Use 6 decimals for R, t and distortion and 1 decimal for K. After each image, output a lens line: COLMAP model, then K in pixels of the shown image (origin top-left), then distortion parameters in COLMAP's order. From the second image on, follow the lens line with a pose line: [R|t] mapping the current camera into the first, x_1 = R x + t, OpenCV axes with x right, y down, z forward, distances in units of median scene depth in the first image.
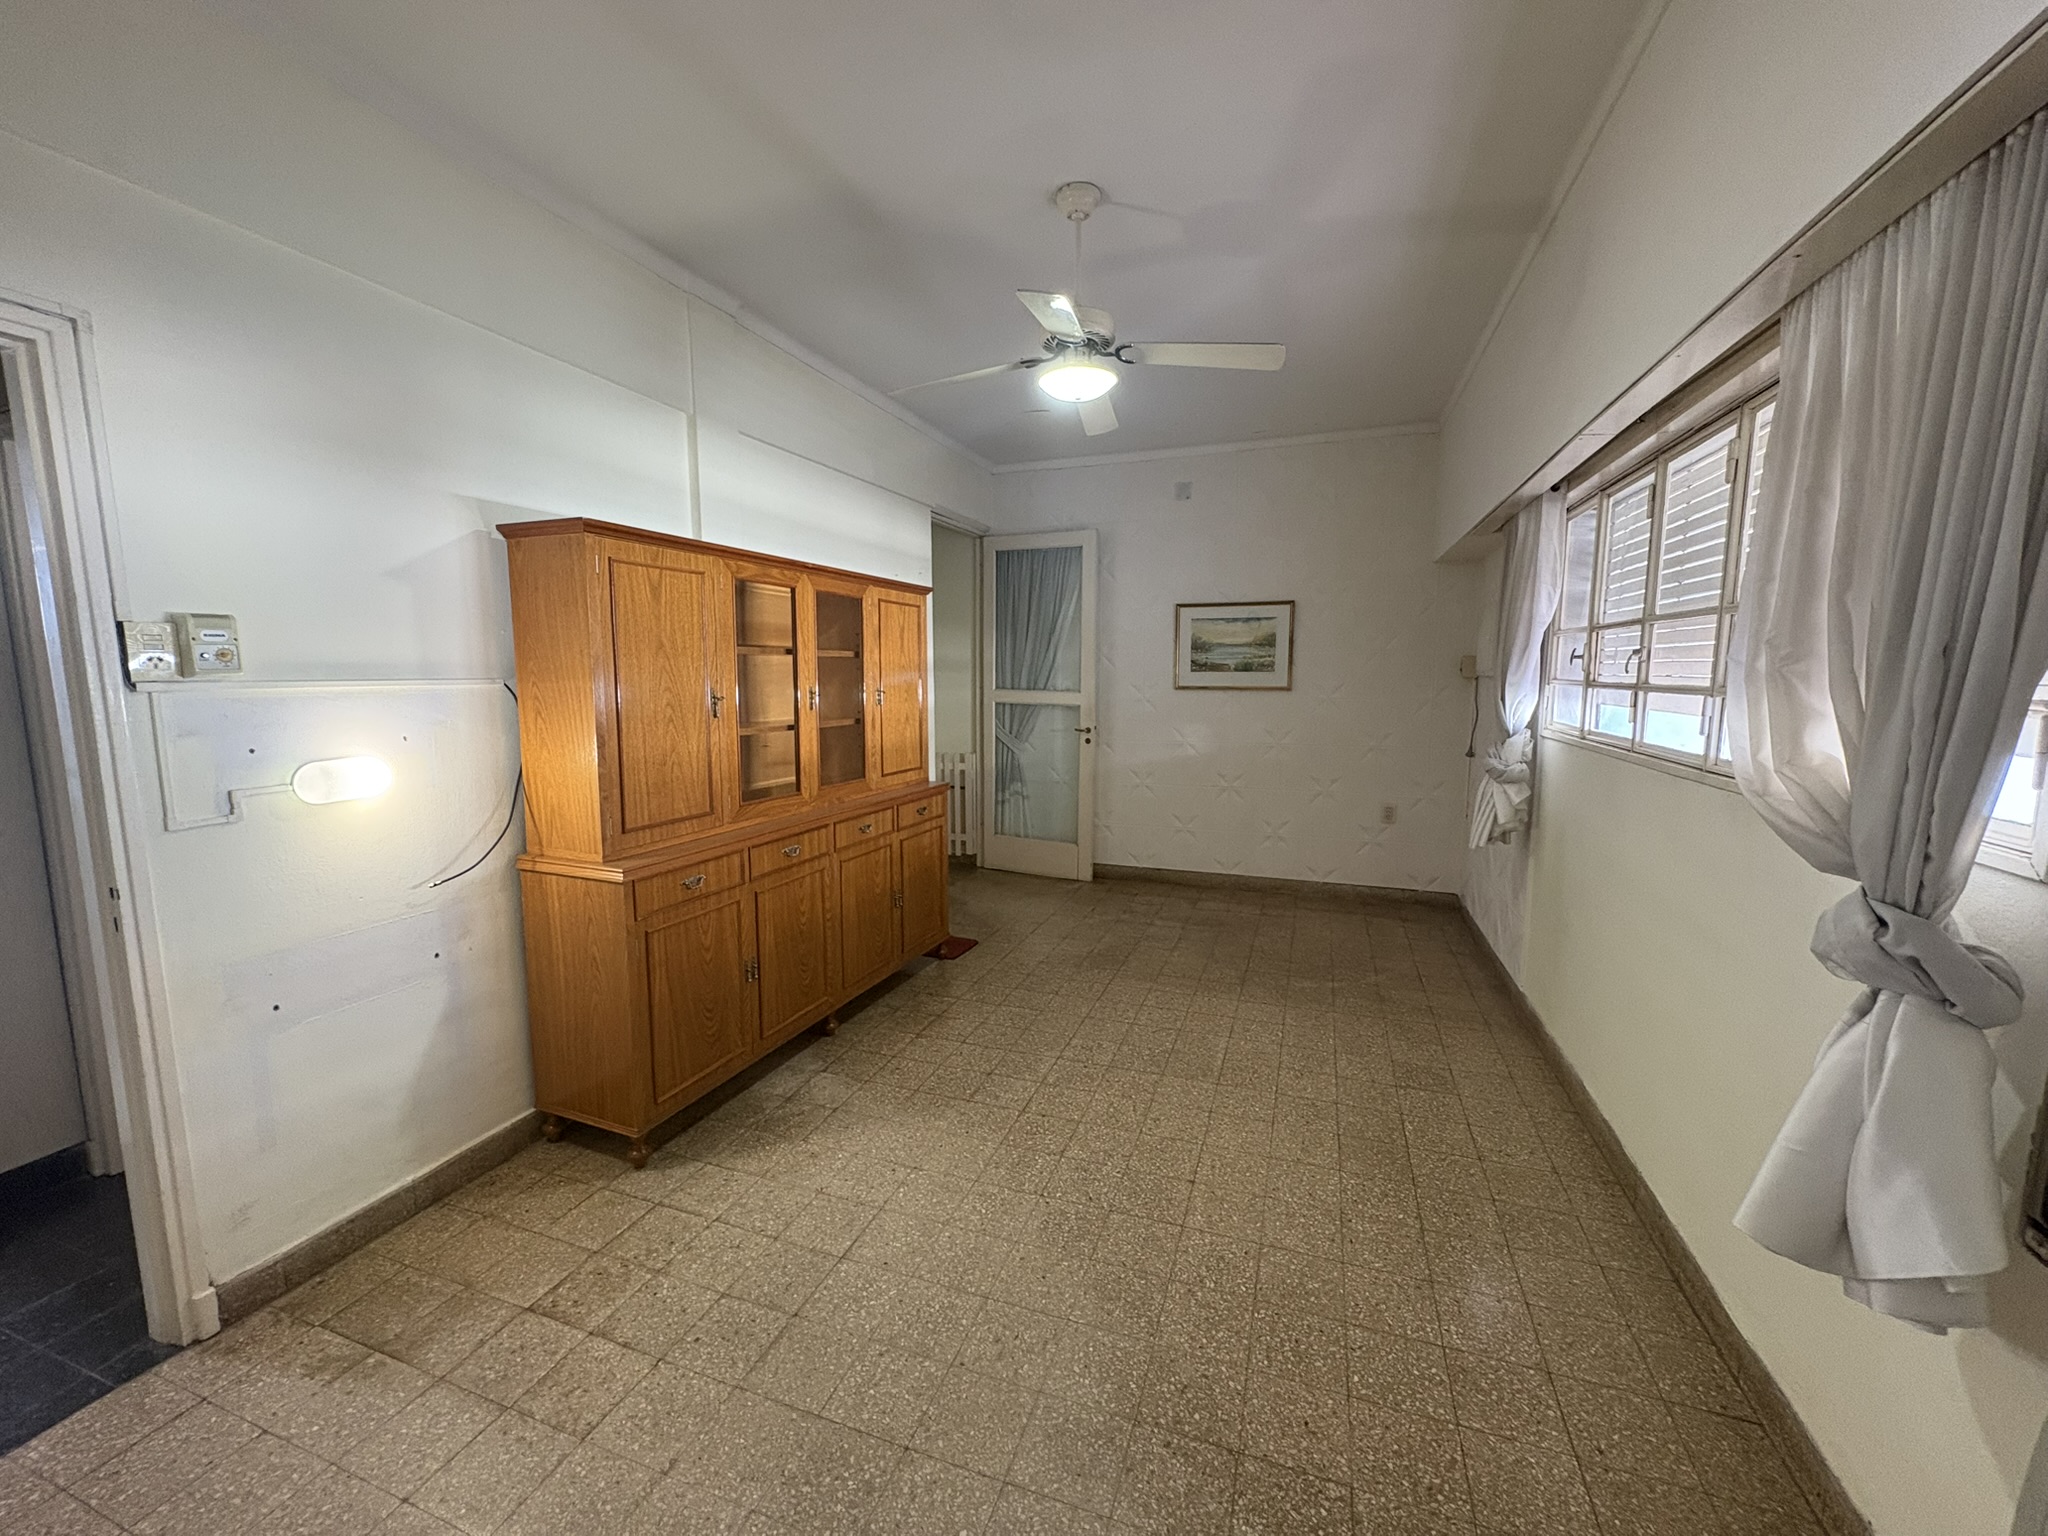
lens RADIAL K [[814.5, 0, 1022.7], [0, 814.5, 769.6], [0, 0, 1]] dist [-0.000095, 0.000112]
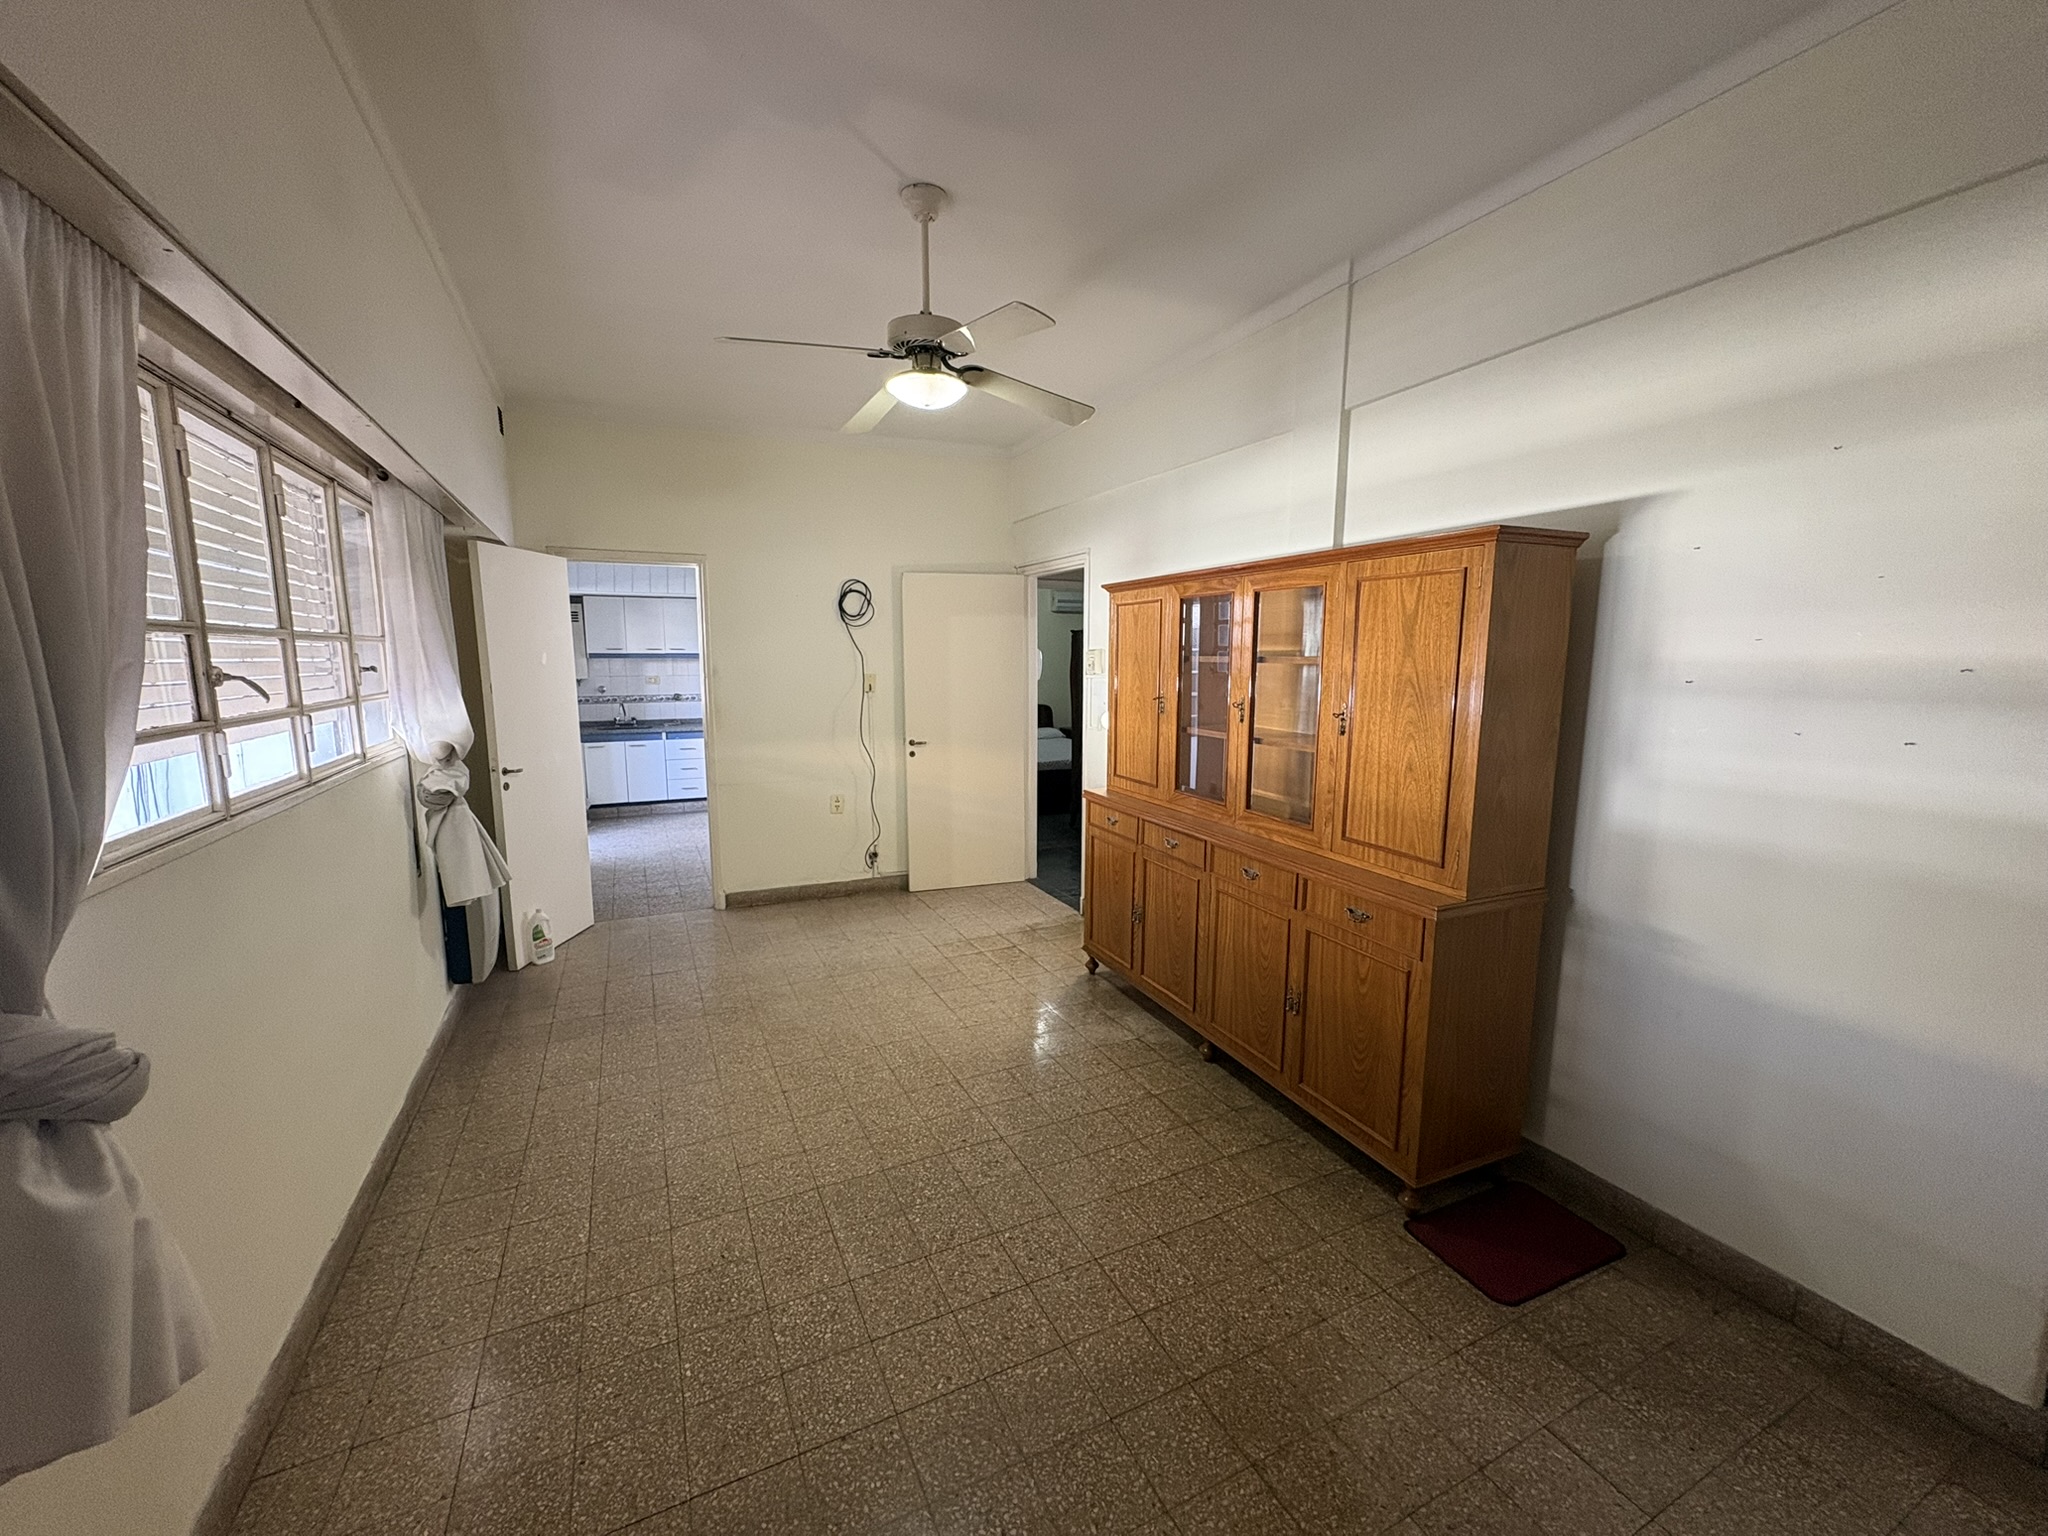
lens RADIAL K [[814.5, 0, 1022.0], [0, 814.5, 772.0], [0, 0, 1]] dist [-0.000095, 0.000112]
pose [[-0.700018, 0.101790, -0.706833, 0.657157], [-0.088379, 0.969832, 0.227191, -0.236948], [0.708635, 0.221507, -0.669904, 1.662928]]
